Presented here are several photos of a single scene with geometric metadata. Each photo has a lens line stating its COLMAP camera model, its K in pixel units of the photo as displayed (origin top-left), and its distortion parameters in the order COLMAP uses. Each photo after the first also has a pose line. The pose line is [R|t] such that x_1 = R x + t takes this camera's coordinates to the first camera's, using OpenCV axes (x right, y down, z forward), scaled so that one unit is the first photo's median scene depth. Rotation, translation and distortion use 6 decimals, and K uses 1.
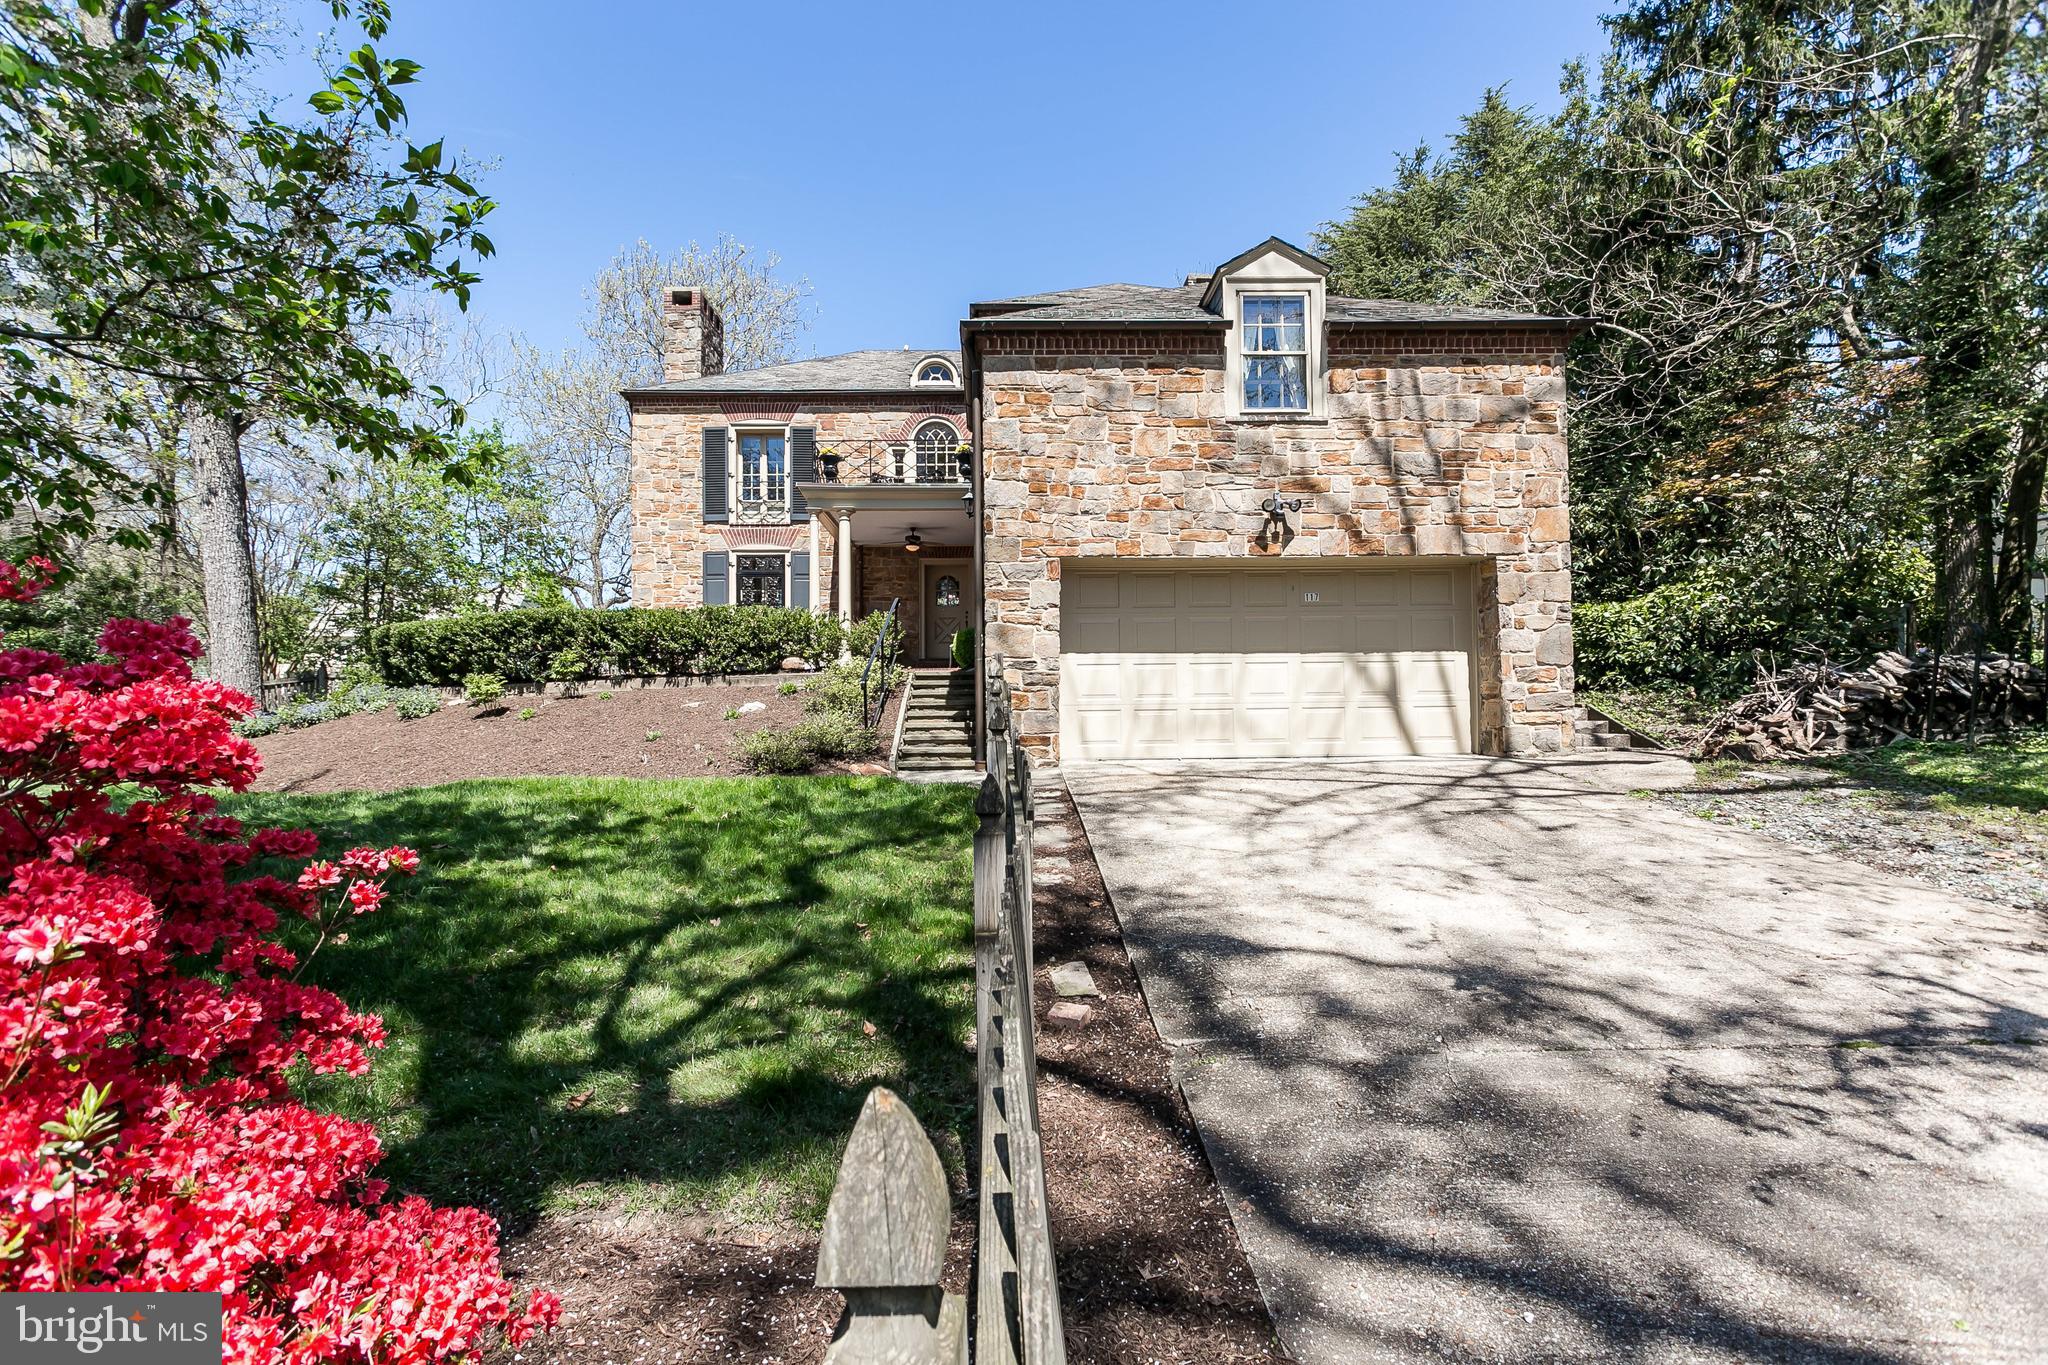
lens RADIAL K [[996.0, 0, 1024.9], [0, 996.0, 680.3], [0, 0, 1]] dist [-0.001434, -0.000032]
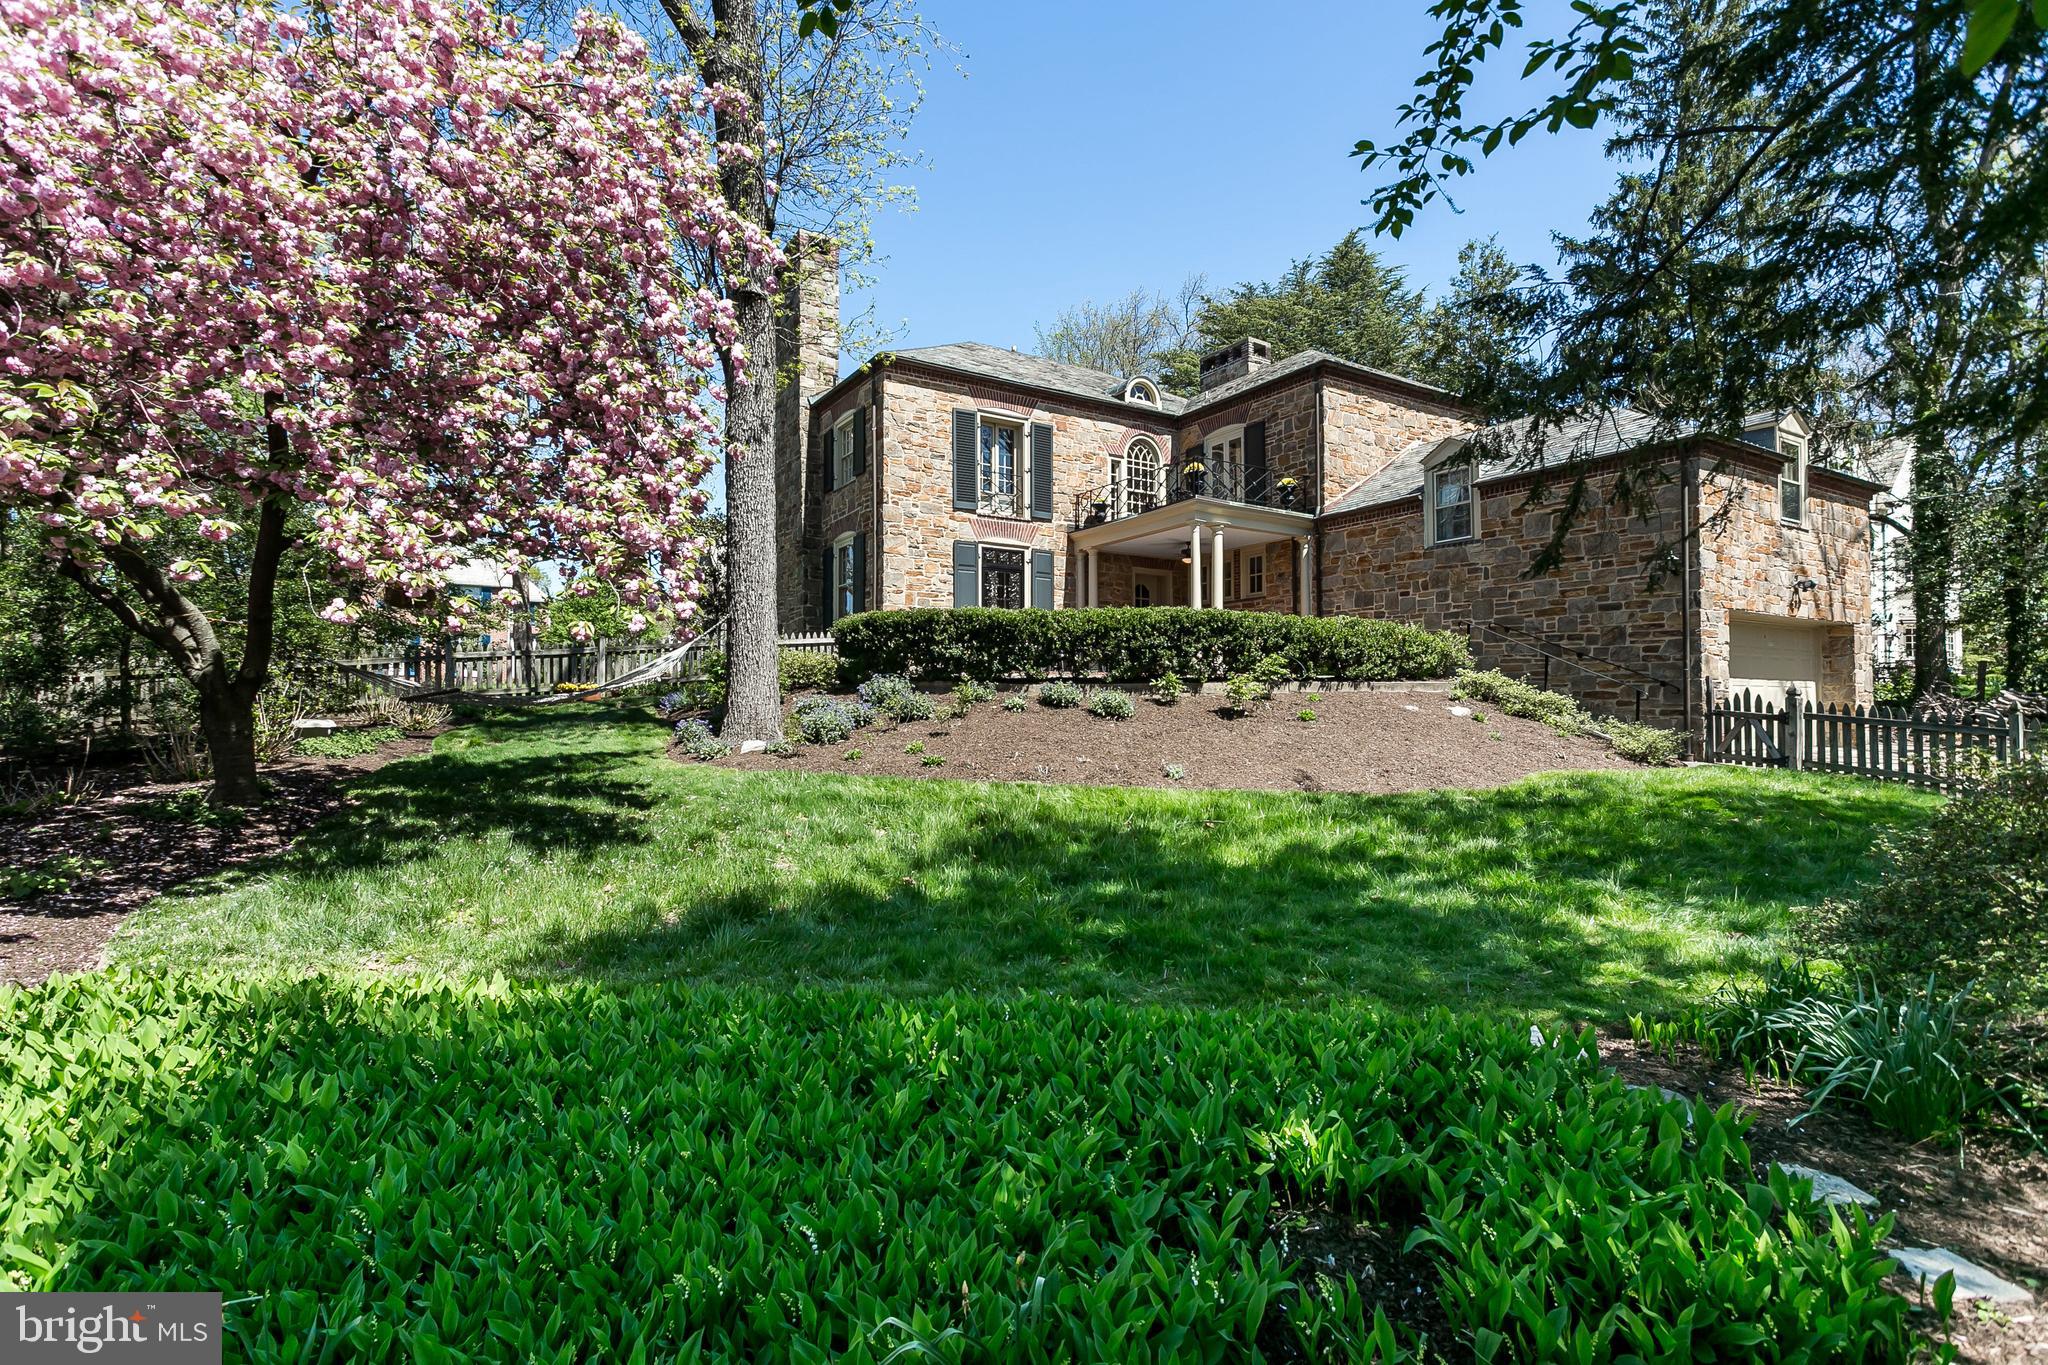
lens RADIAL K [[996.0, 0, 1025.3], [0, 996.0, 697.2], [0, 0, 1]] dist [-0.001434, -0.000032]
pose [[0.856349, 0.018105, 0.516081, -0.749024], [-0.029574, 0.999464, 0.014010, 0.005362], [-0.515550, -0.027260, 0.856425, 0.147294]]
